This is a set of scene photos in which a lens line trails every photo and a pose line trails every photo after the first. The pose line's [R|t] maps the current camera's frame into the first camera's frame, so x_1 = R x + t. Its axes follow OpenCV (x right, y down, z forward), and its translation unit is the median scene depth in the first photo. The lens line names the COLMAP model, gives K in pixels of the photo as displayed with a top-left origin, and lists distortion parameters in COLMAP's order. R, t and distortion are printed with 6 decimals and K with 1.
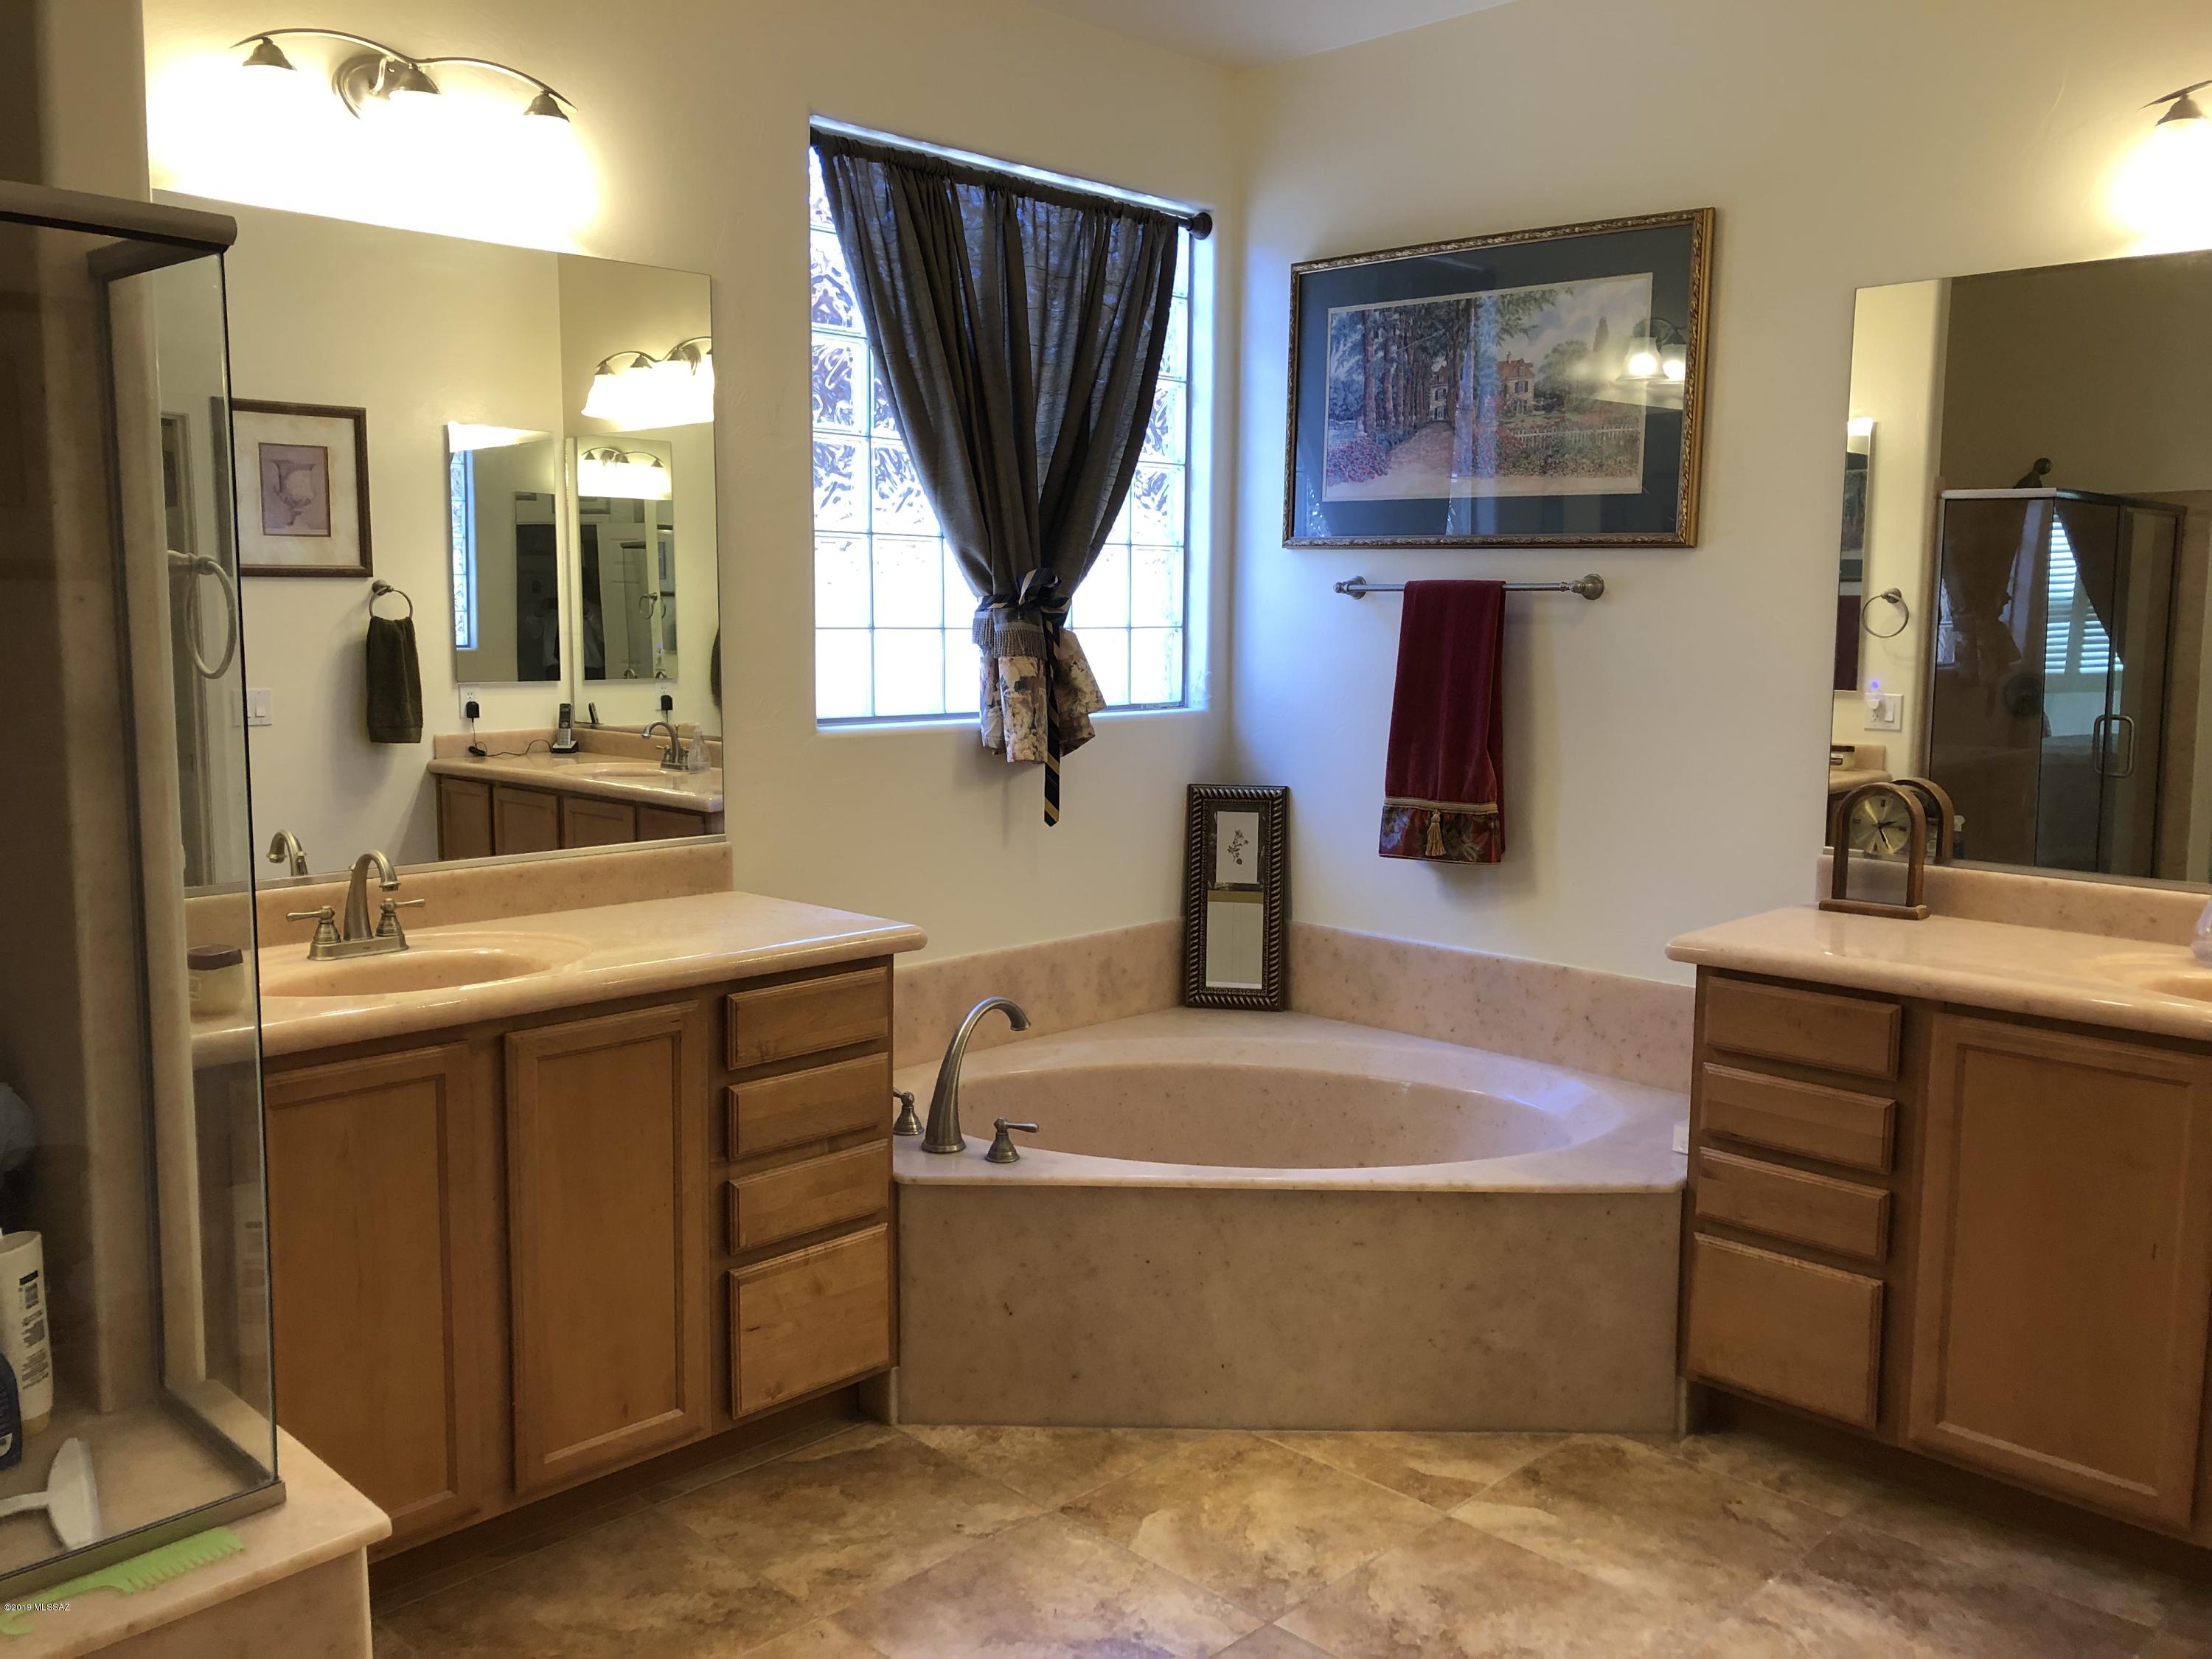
lens RADIAL K [[1806.7, 0, 1086.2], [0, 1806.7, 802.4], [0, 0, 1]] dist [0.023875, -0.014545]
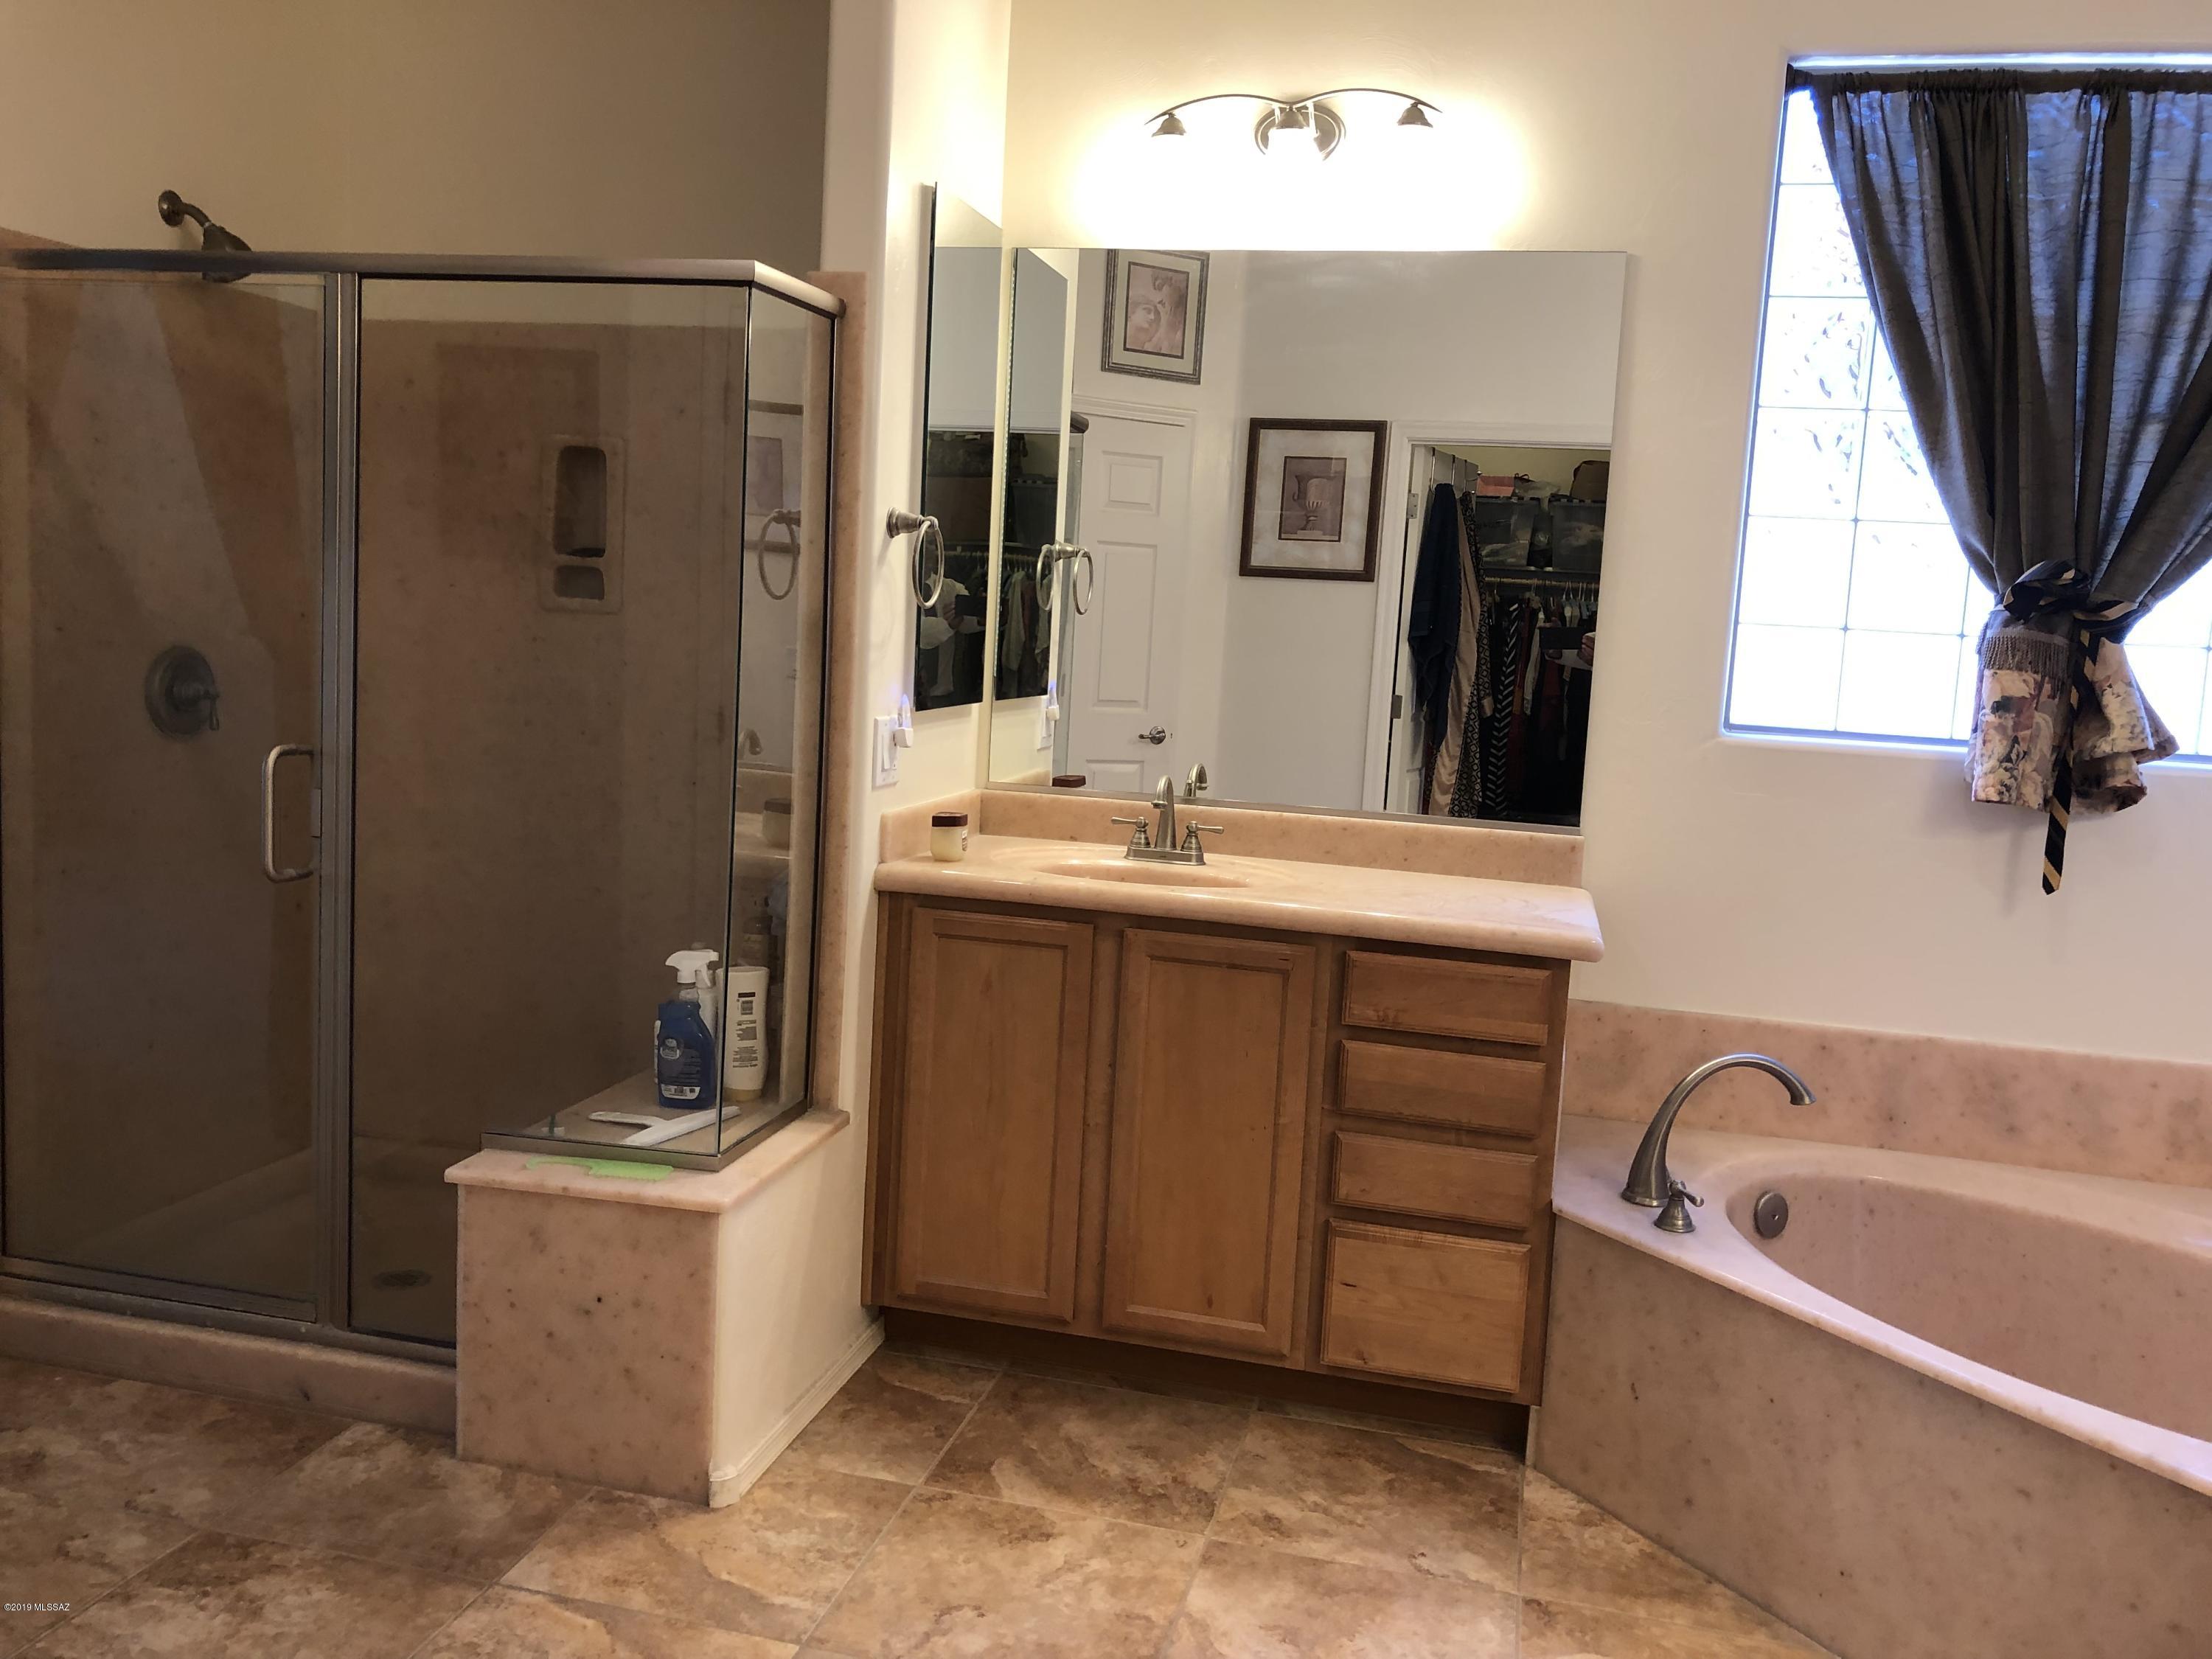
lens RADIAL K [[1806.7, 0, 1086.2], [0, 1806.7, 802.4], [0, 0, 1]] dist [0.023875, -0.014545]
pose [[0.528249, 0.118934, -0.840718, 0.543219], [-0.144639, 0.988274, 0.048927, -0.005941], [0.836679, 0.095755, 0.539257, 0.291104]]
